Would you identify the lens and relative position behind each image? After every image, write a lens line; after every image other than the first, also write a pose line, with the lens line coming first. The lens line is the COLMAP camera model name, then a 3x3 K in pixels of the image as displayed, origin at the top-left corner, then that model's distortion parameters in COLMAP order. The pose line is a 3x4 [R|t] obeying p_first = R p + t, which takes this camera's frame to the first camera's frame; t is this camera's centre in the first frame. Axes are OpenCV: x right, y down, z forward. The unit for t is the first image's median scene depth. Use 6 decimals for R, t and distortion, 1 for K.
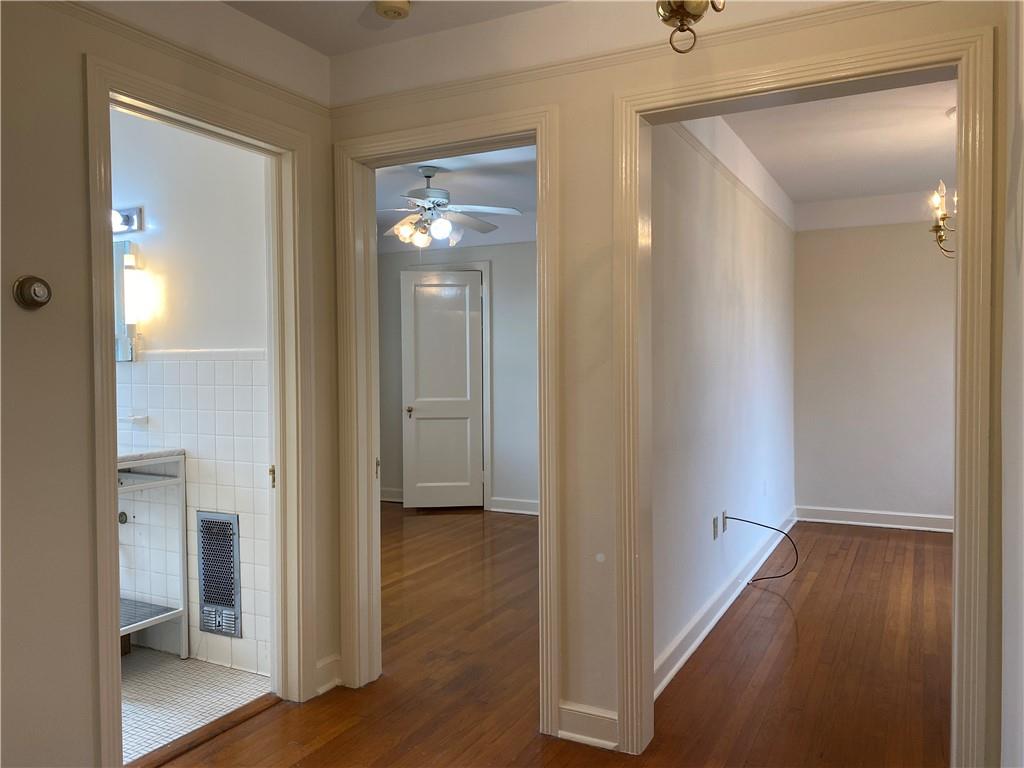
lens RADIAL K [[780.7, 0, 512.7], [0, 780.7, 384.7], [0, 0, 1]] dist [0.027362, -0.020489]
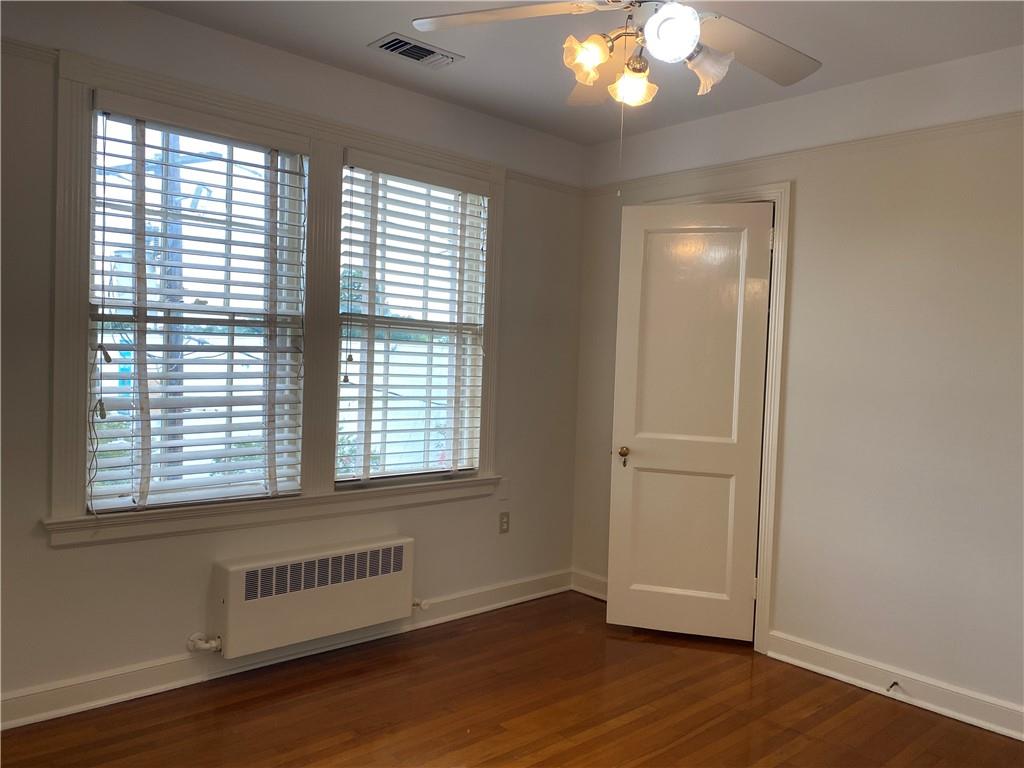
lens RADIAL K [[780.7, 0, 511.3], [0, 780.7, 390.3], [0, 0, 1]] dist [0.027362, -0.020489]
pose [[0.935782, 0.052519, -0.348645, -0.014617], [-0.053570, 0.998542, 0.006635, -0.011309], [0.348485, 0.012468, 0.937231, 0.442471]]
